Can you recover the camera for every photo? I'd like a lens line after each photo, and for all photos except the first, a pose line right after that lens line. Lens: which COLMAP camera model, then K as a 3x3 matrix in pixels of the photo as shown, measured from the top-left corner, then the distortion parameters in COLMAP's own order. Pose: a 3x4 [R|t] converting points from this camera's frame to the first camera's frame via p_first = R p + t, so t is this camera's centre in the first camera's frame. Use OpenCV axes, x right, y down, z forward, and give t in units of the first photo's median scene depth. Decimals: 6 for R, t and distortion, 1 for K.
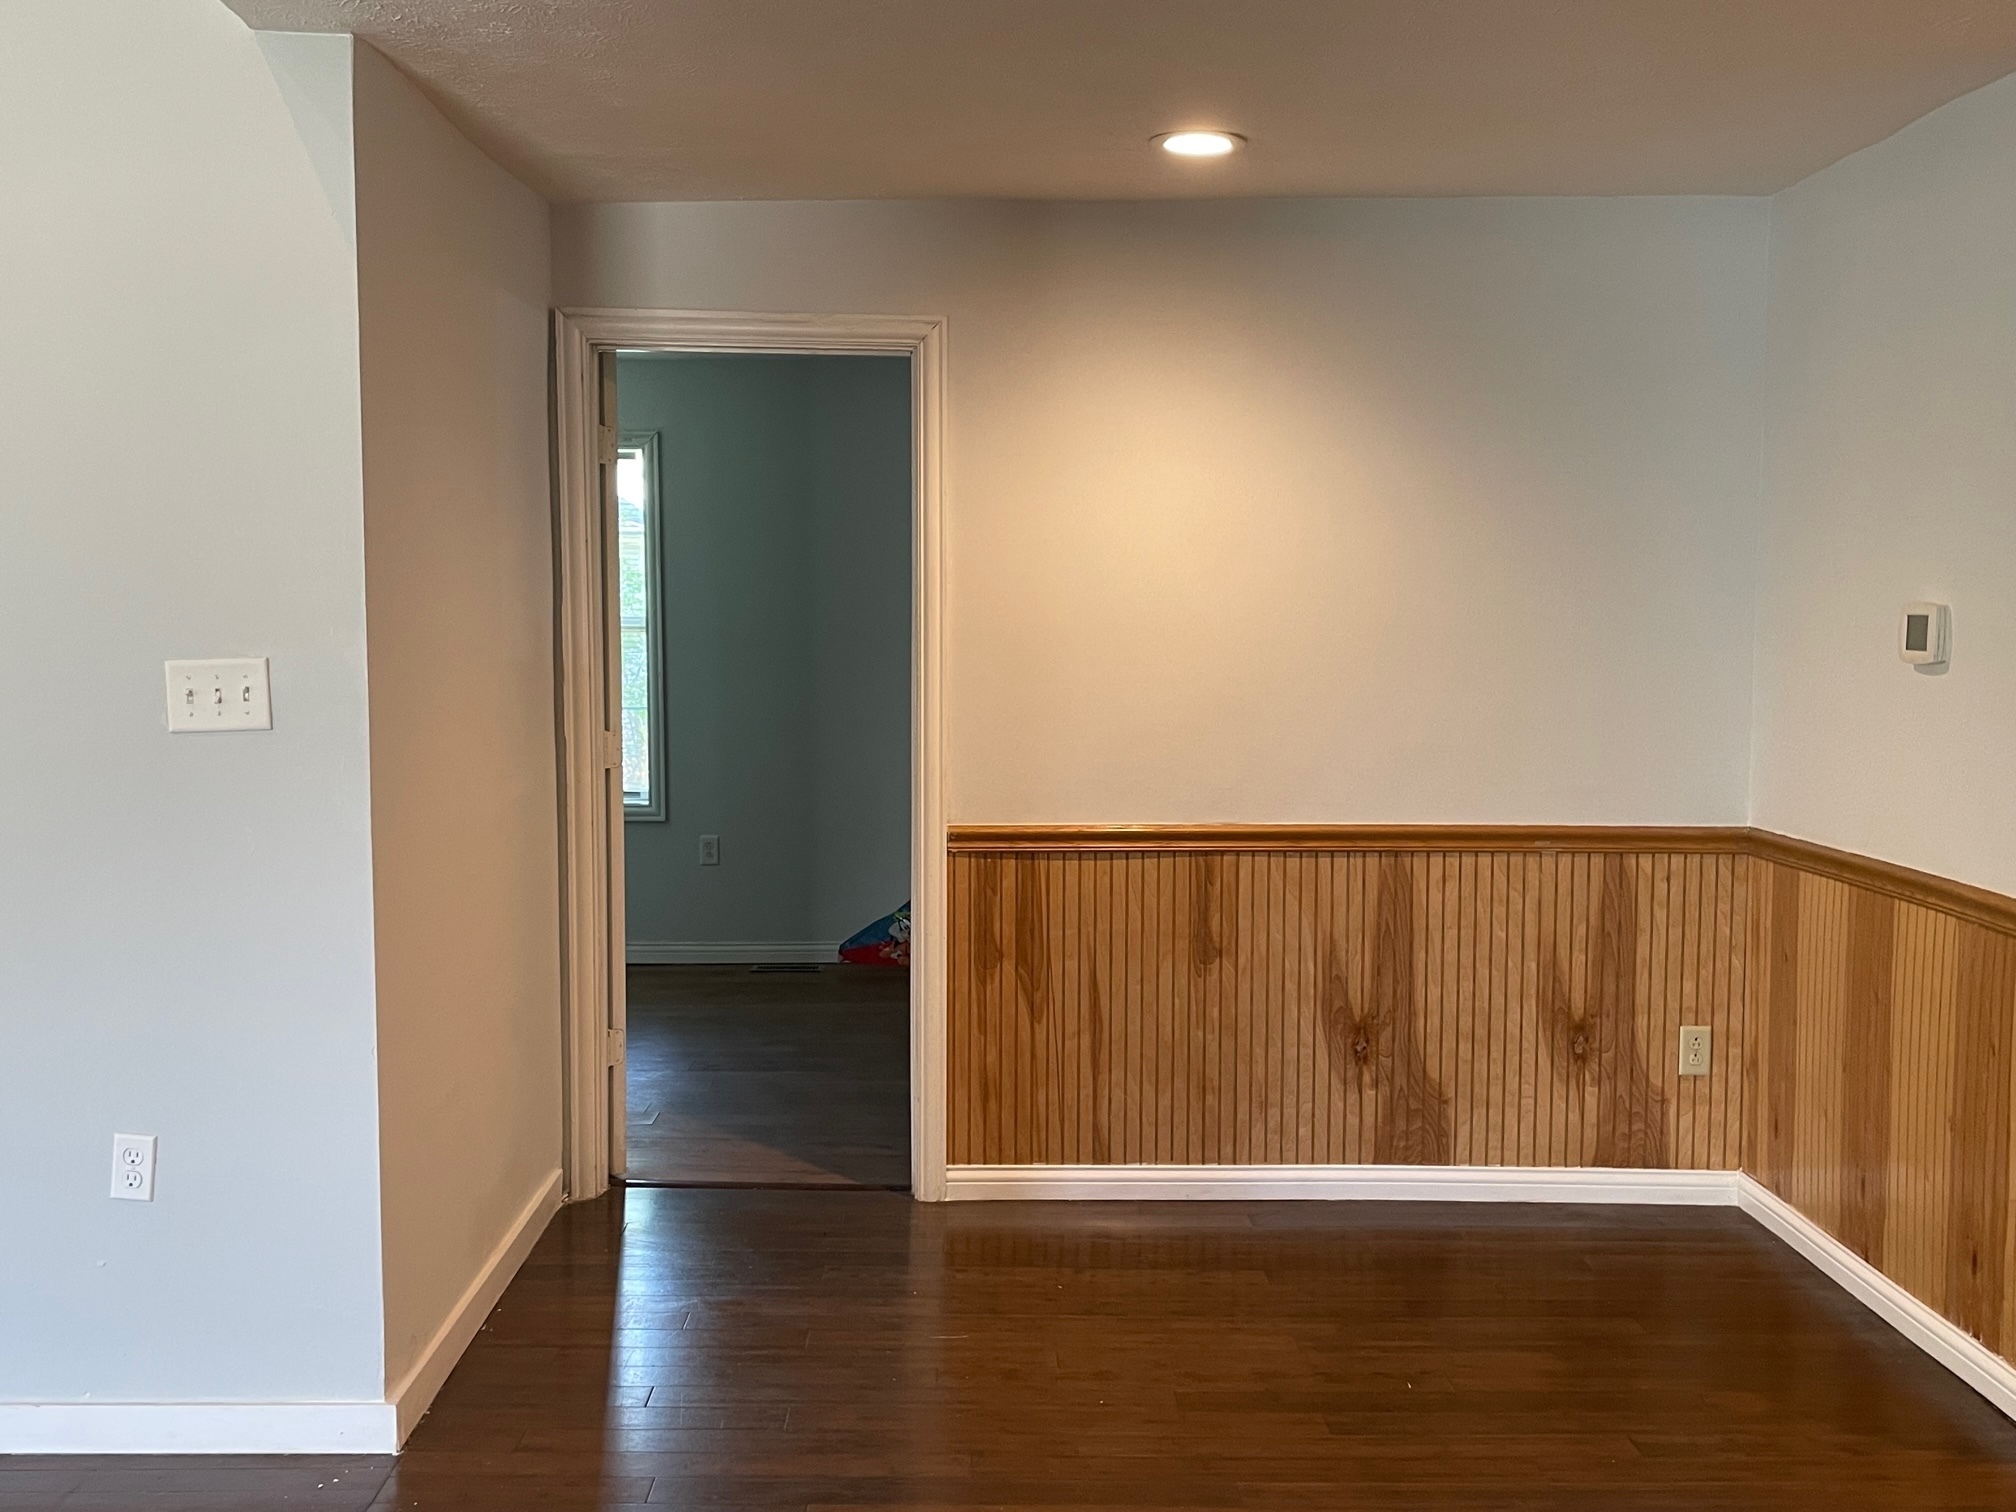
lens RADIAL K [[1973.1, 0, 996.8], [0, 1973.1, 741.6], [0, 0, 1]] dist [0.282392, 0.000000]
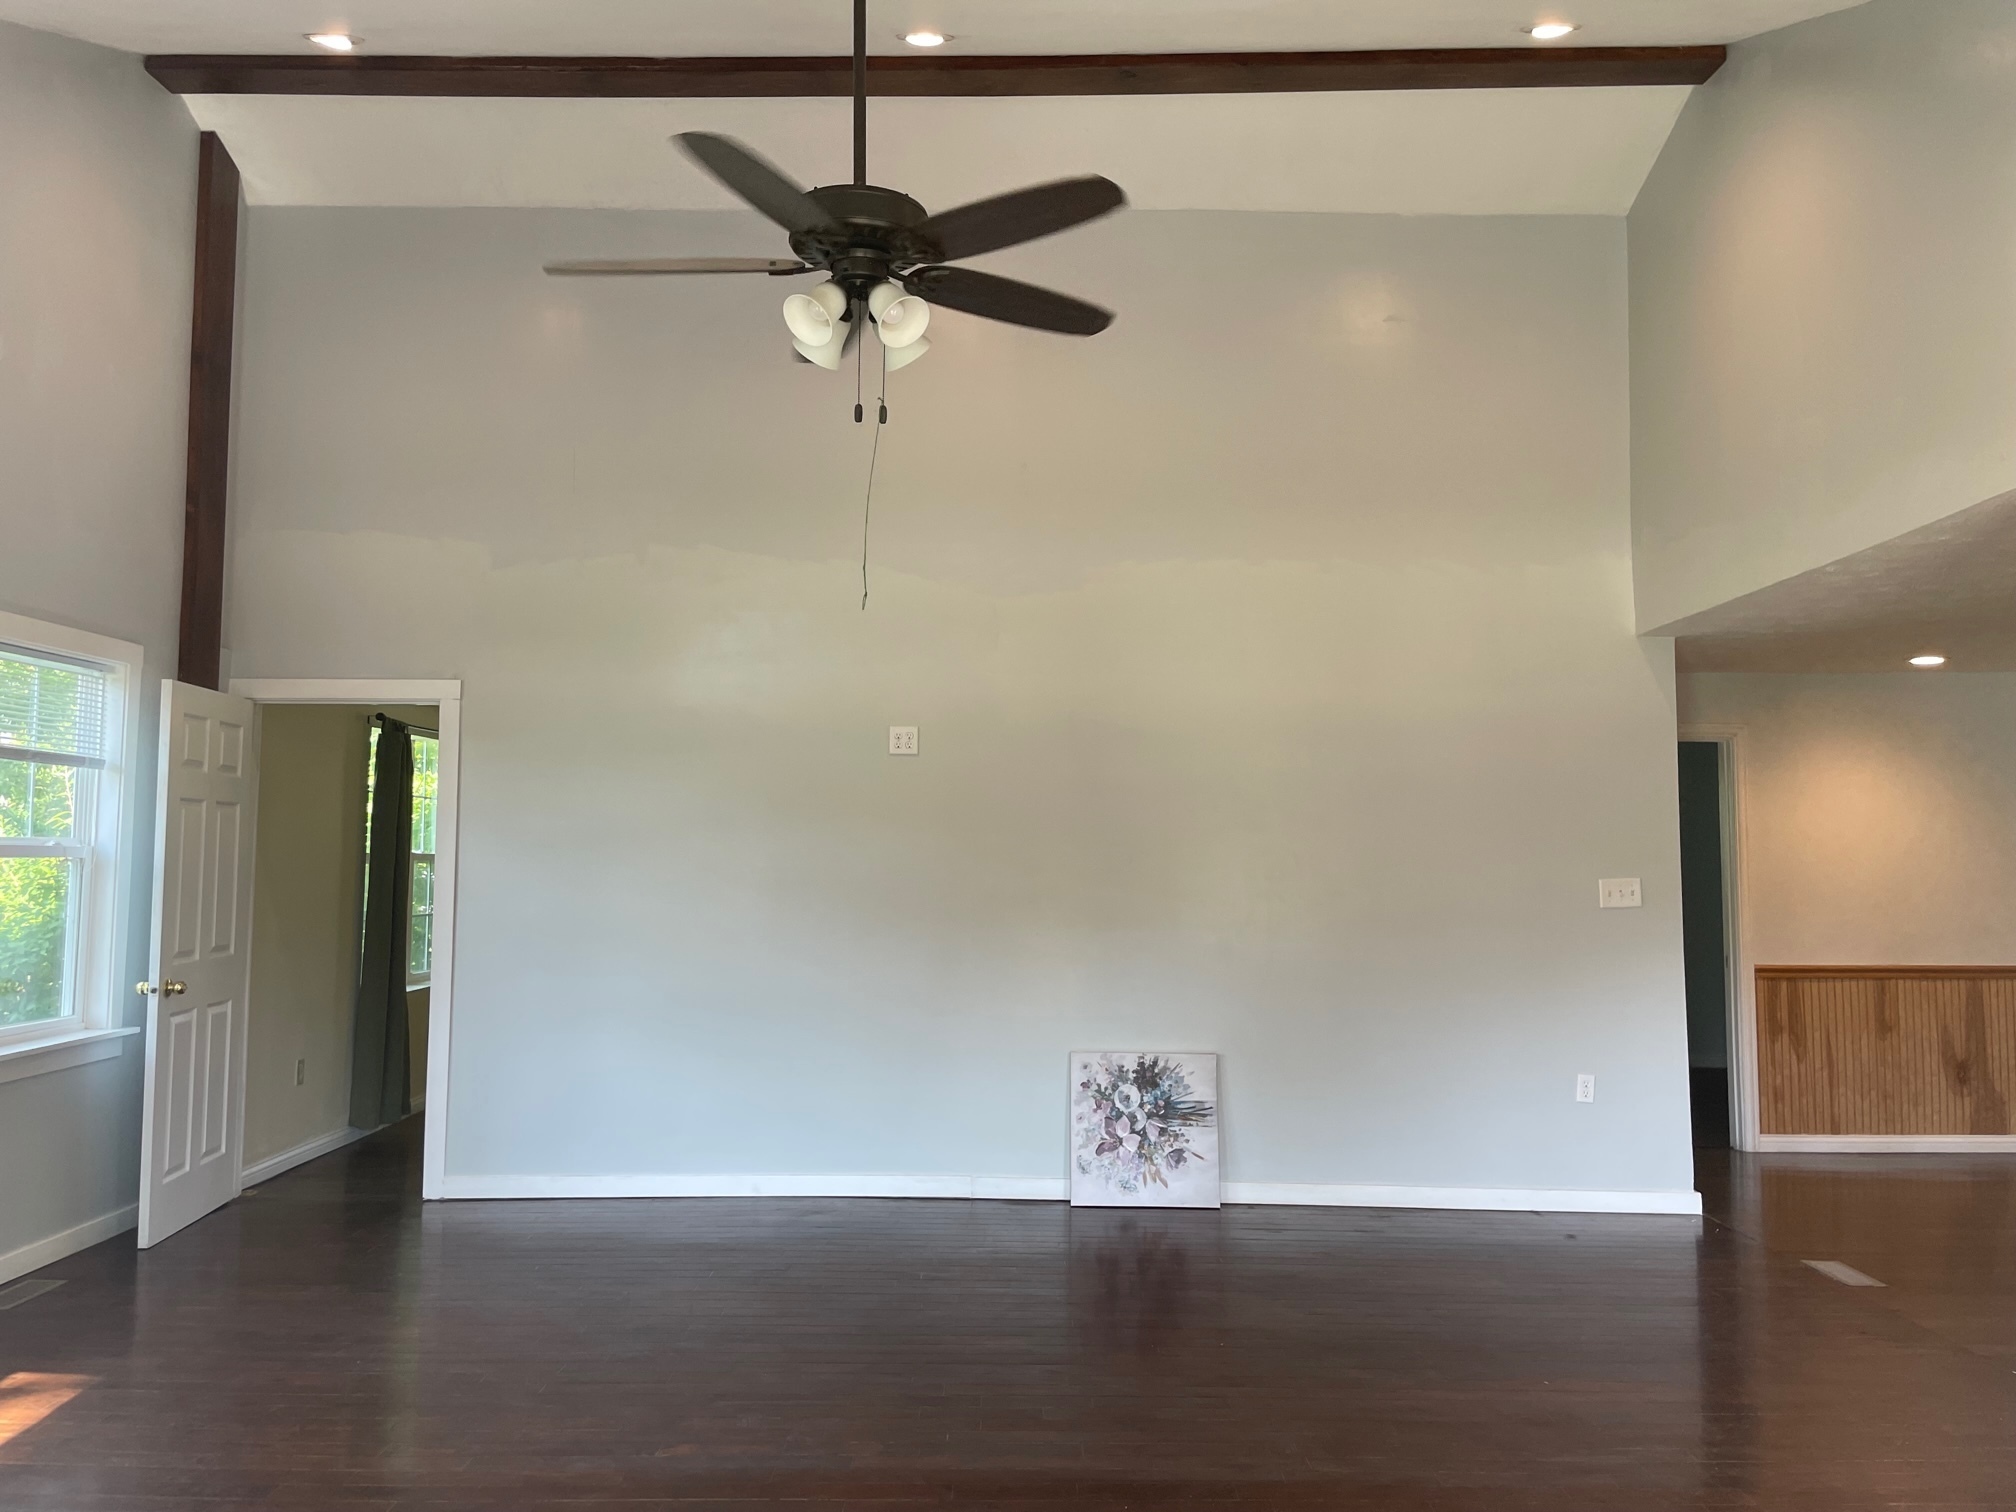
lens RADIAL K [[1443.3, 0, 1007.8], [0, 1443.3, 741.9], [0, 0, 1]] dist [0.045767, -0.013917]
pose [[0.999986, -0.001602, -0.004973, -0.783058], [0.000805, 0.987685, -0.156453, 0.050205], [0.005163, 0.156447, 0.987673, -0.536596]]
